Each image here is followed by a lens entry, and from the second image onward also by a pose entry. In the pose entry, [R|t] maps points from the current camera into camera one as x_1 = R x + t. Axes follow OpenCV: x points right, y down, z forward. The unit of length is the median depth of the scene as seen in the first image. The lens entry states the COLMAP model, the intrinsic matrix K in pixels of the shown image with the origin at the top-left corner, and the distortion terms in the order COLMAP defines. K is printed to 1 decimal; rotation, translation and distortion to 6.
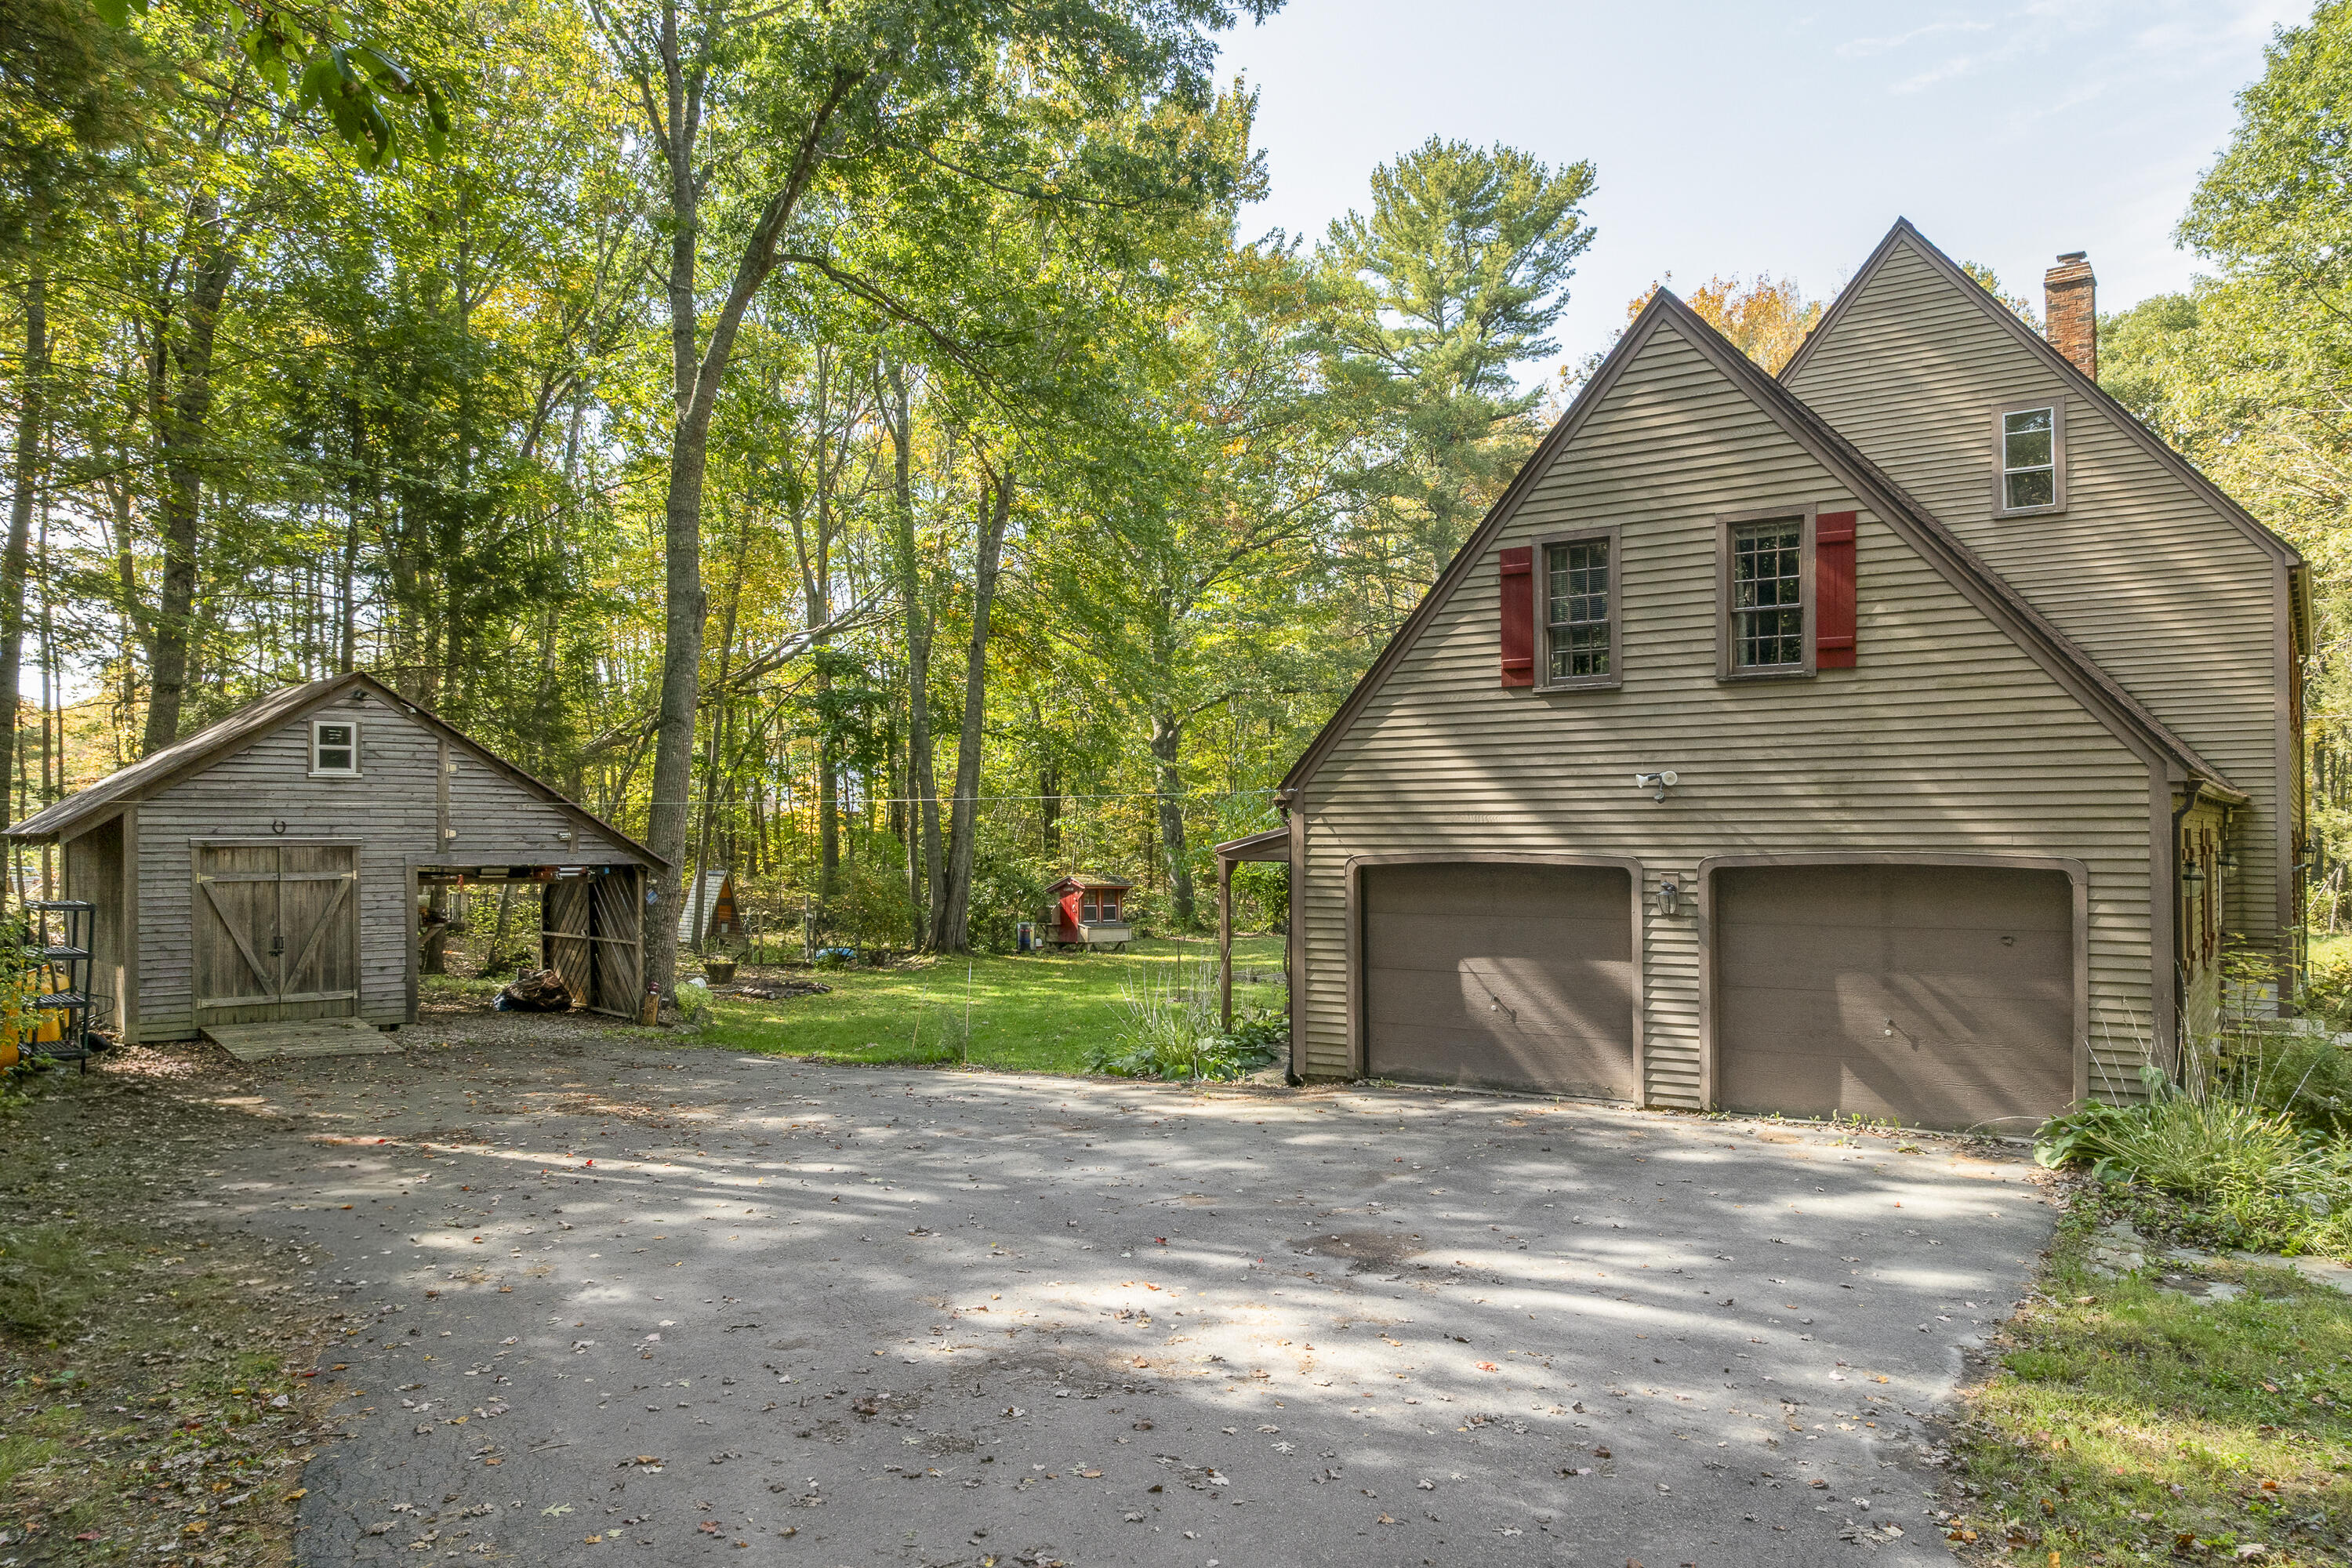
lens RADIAL K [[1664.0, 0, 1243.7], [0, 1664.0, 792.8], [0, 0, 1]] dist [0.000222, 0.049339]
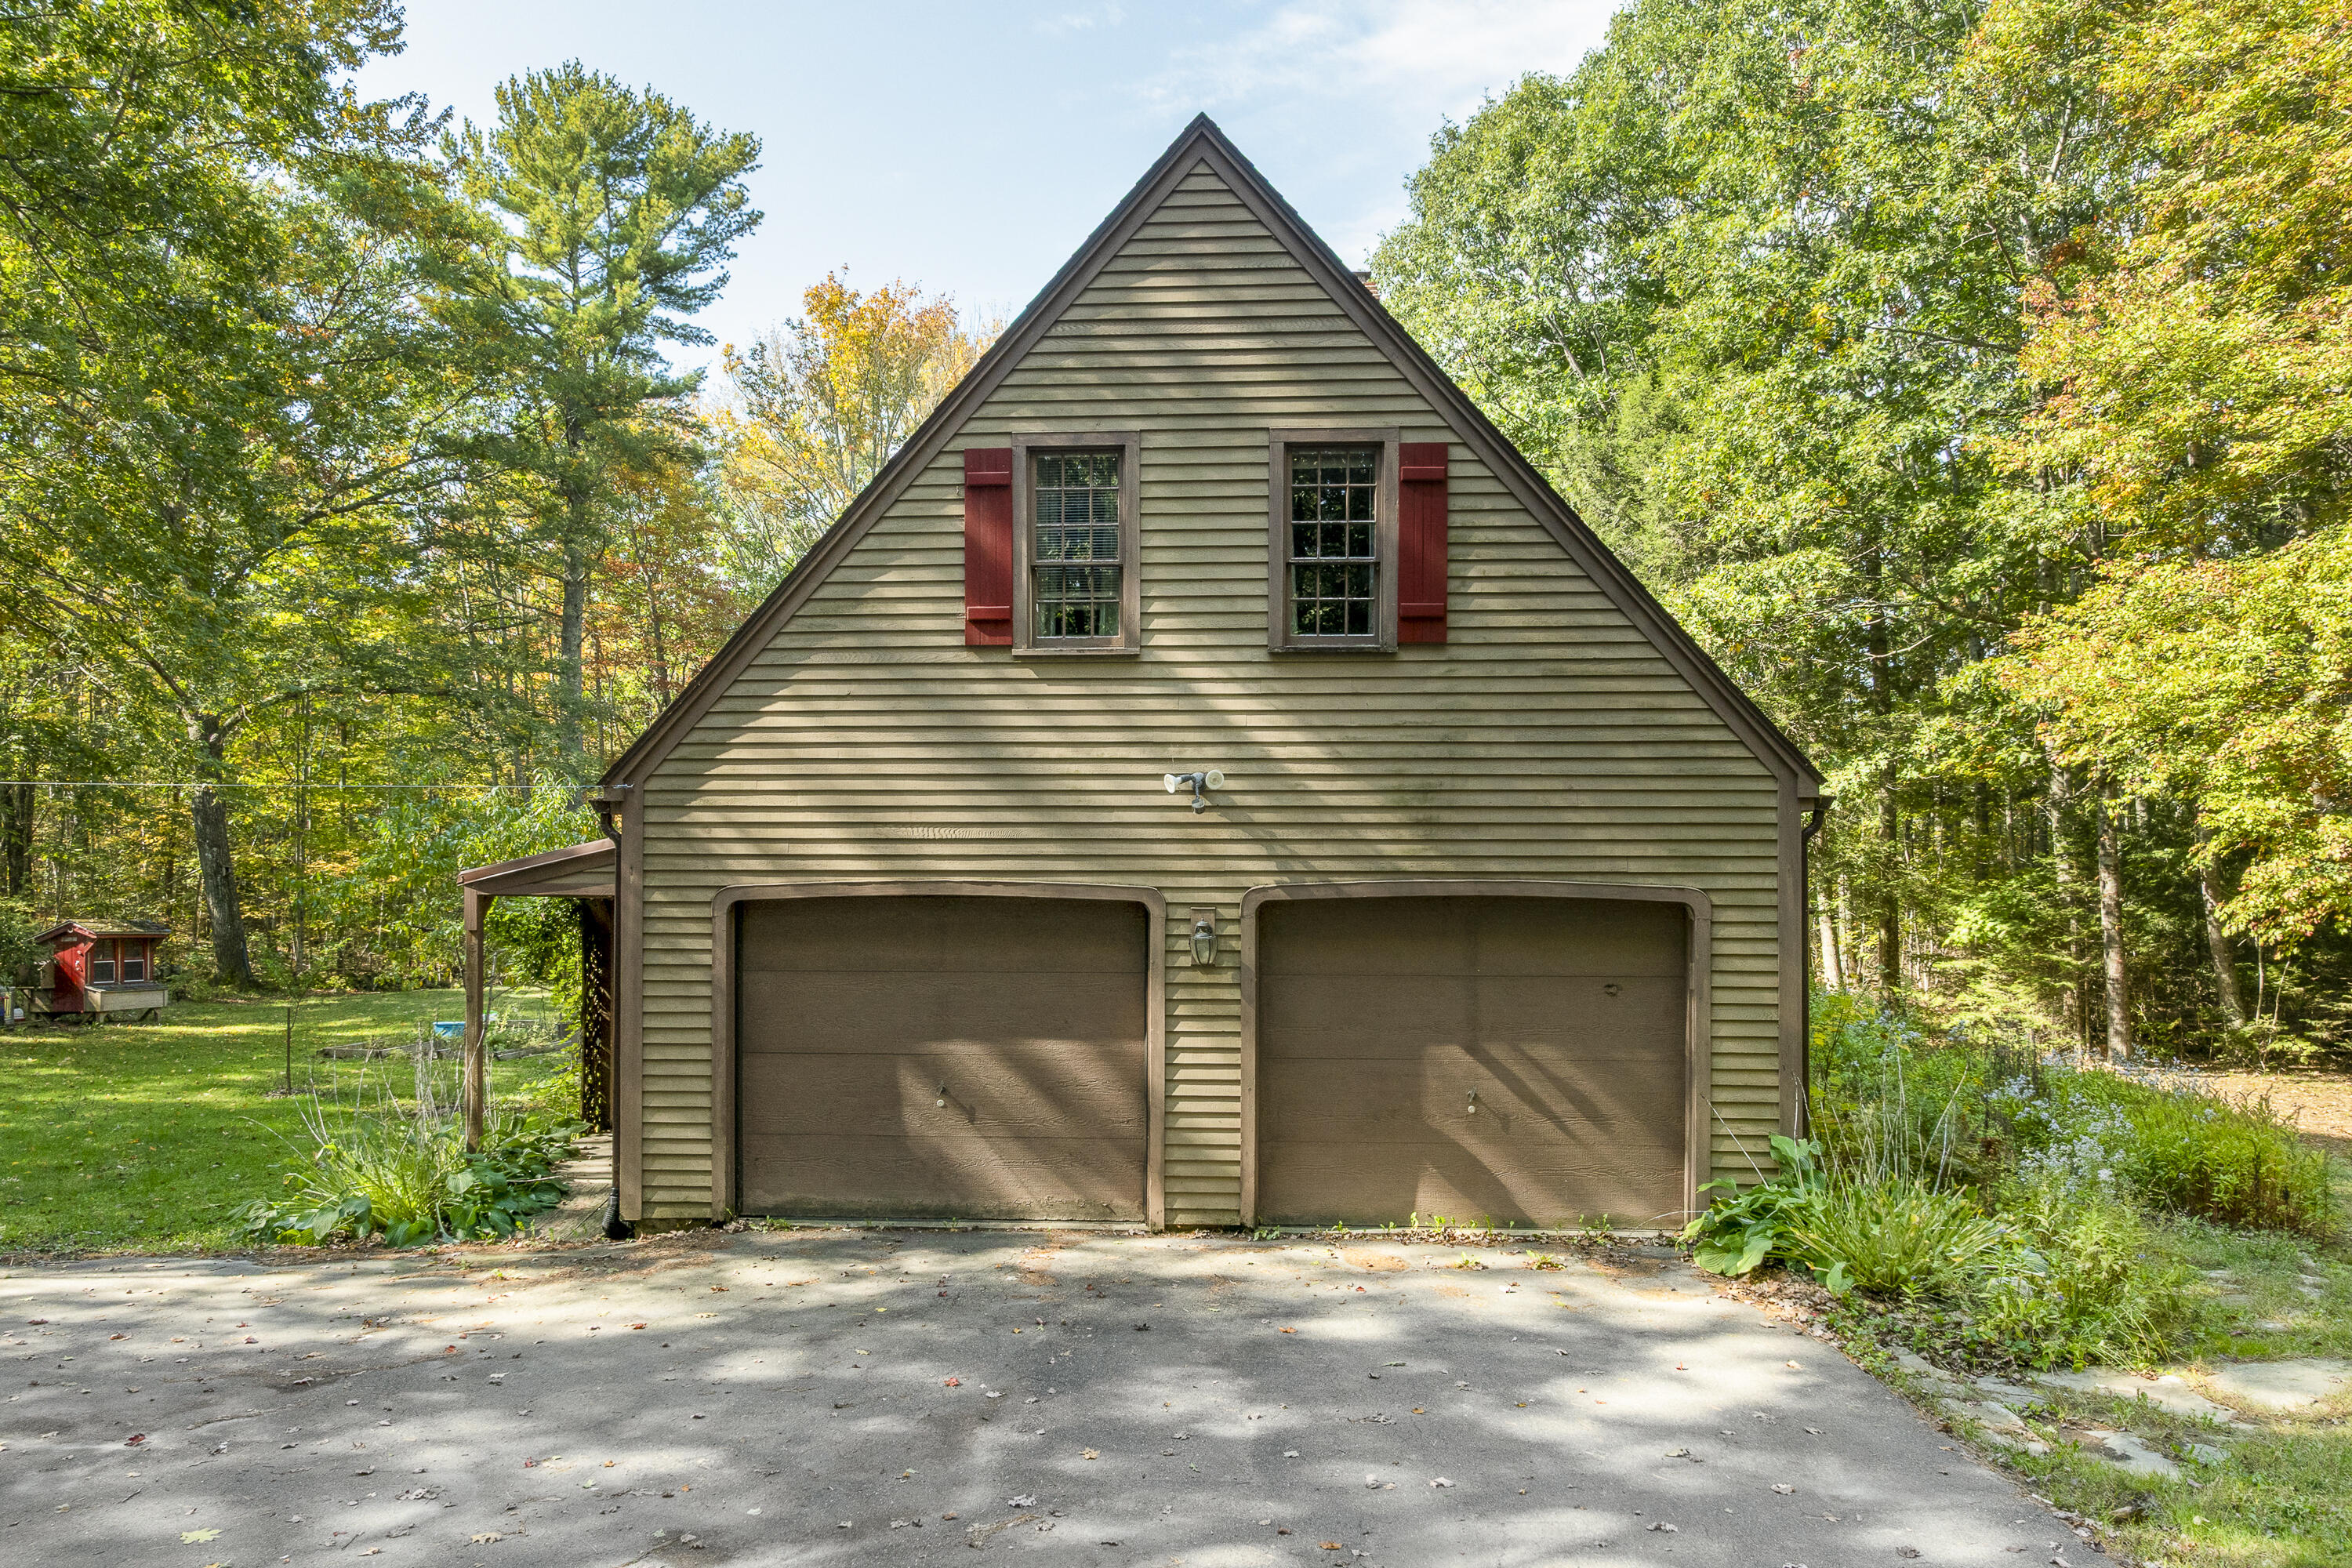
lens RADIAL K [[1628.6, 0, 1175.4], [0, 1628.6, 841.7], [0, 0, 1]] dist [0.053393, -0.102617]
pose [[0.867298, 0.016468, 0.497517, -0.109961], [-0.018382, 0.999830, -0.001050, 0.018573], [-0.497450, -0.008234, 0.867453, 0.362210]]
